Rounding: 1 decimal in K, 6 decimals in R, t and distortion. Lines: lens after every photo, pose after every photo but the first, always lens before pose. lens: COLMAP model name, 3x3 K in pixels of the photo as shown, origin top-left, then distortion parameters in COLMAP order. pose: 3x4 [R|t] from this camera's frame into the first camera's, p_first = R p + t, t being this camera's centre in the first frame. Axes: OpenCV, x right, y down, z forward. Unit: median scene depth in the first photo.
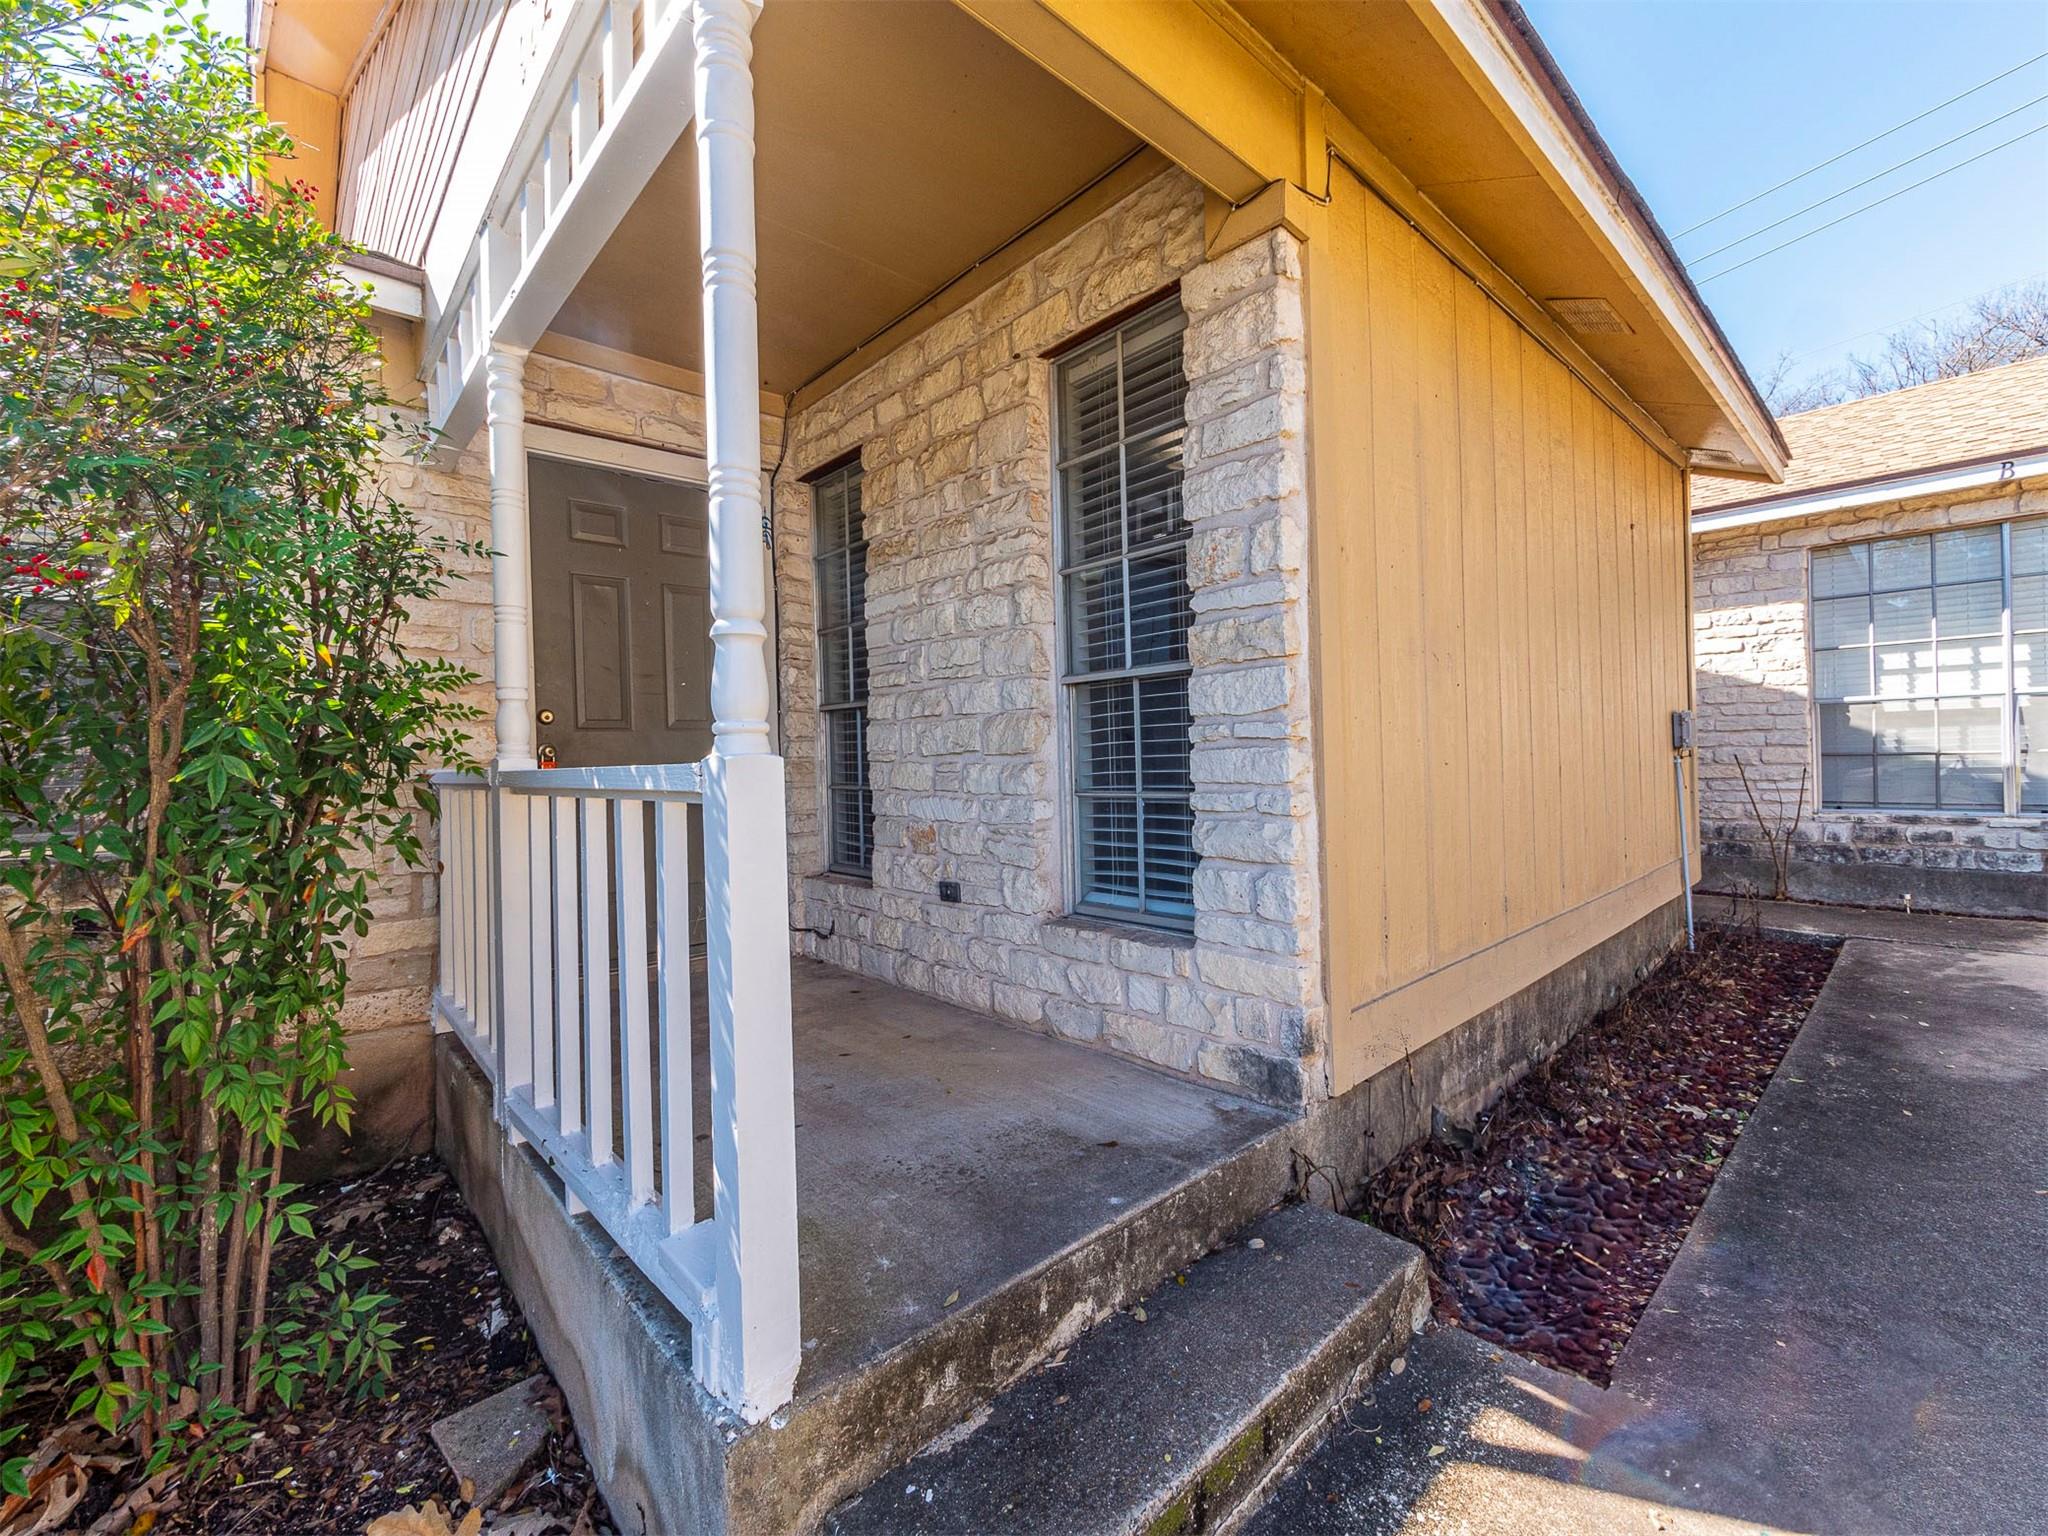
lens RADIAL K [[876.6, 0, 1022.2], [0, 876.6, 757.7], [0, 0, 1]] dist [0.009641, 0.000286]
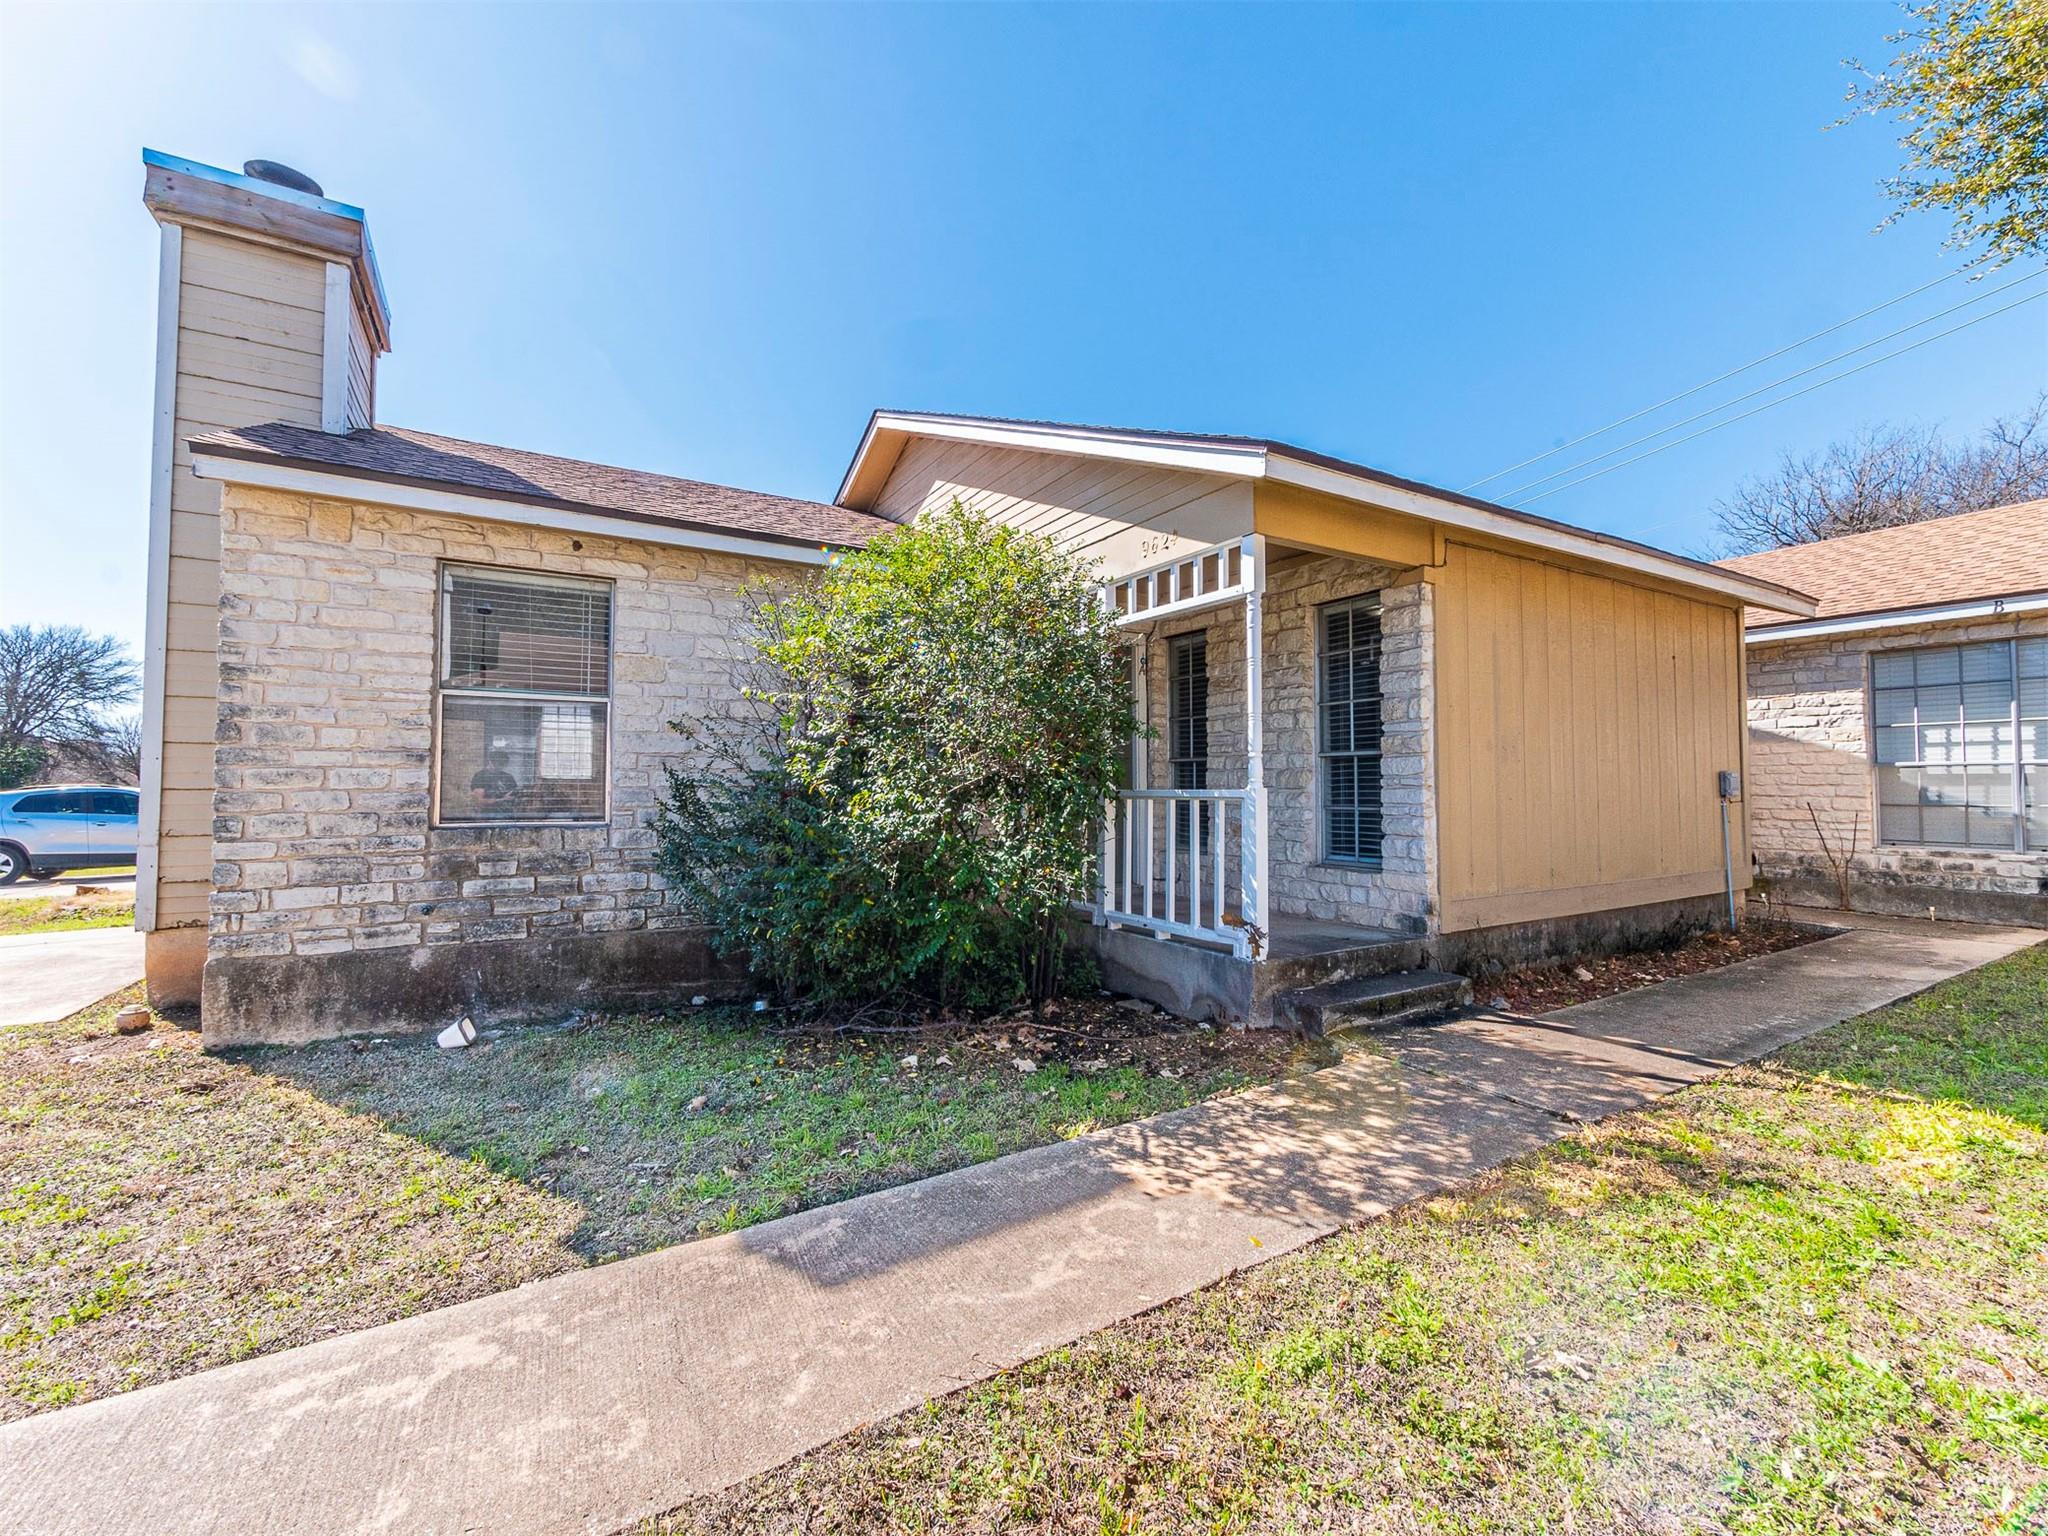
lens RADIAL K [[876.6, 0, 1022.2], [0, 876.6, 757.7], [0, 0, 1]] dist [0.009641, 0.000286]
pose [[0.980147, 0.020977, -0.197160, -0.197901], [-0.027424, 0.999173, -0.030025, 0.003033], [0.196367, 0.034836, 0.979911, -1.023641]]
